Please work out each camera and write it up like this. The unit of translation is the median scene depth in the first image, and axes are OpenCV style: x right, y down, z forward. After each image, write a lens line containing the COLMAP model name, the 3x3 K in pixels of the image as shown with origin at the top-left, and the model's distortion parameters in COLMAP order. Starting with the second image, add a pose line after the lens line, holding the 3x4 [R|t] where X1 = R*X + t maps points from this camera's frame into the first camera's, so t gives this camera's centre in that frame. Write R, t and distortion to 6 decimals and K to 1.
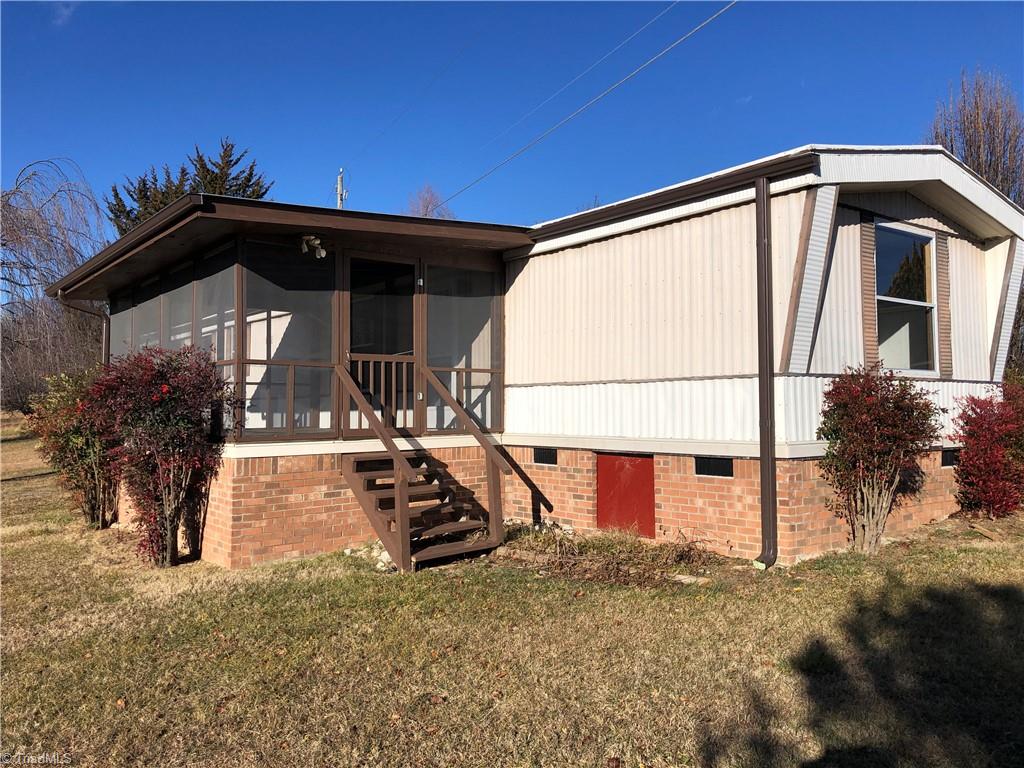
lens RADIAL K [[819.0, 0, 468.4], [0, 819.0, 391.3], [0, 0, 1]] dist [0.013985, -0.007494]
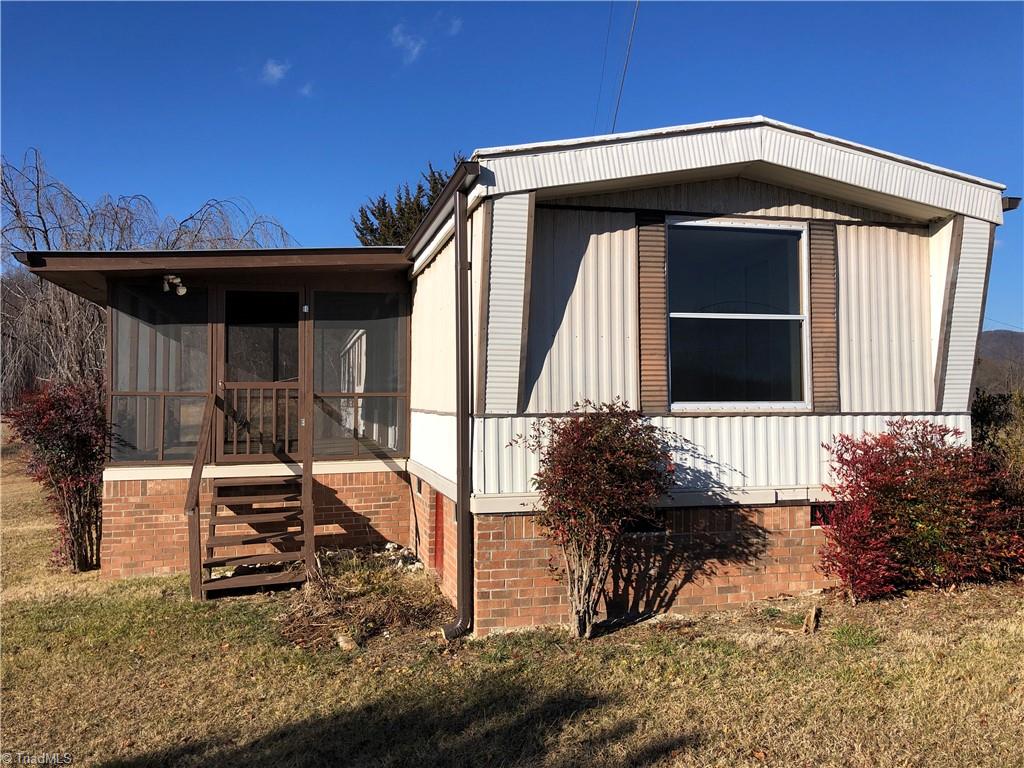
lens RADIAL K [[819.0, 0, 510.7], [0, 819.0, 378.8], [0, 0, 1]] dist [0.013985, -0.007494]
pose [[0.919646, -0.007180, -0.392684, 0.619487], [0.007470, 0.999972, -0.000788, -0.048309], [0.392678, -0.002208, 0.919673, 0.179832]]
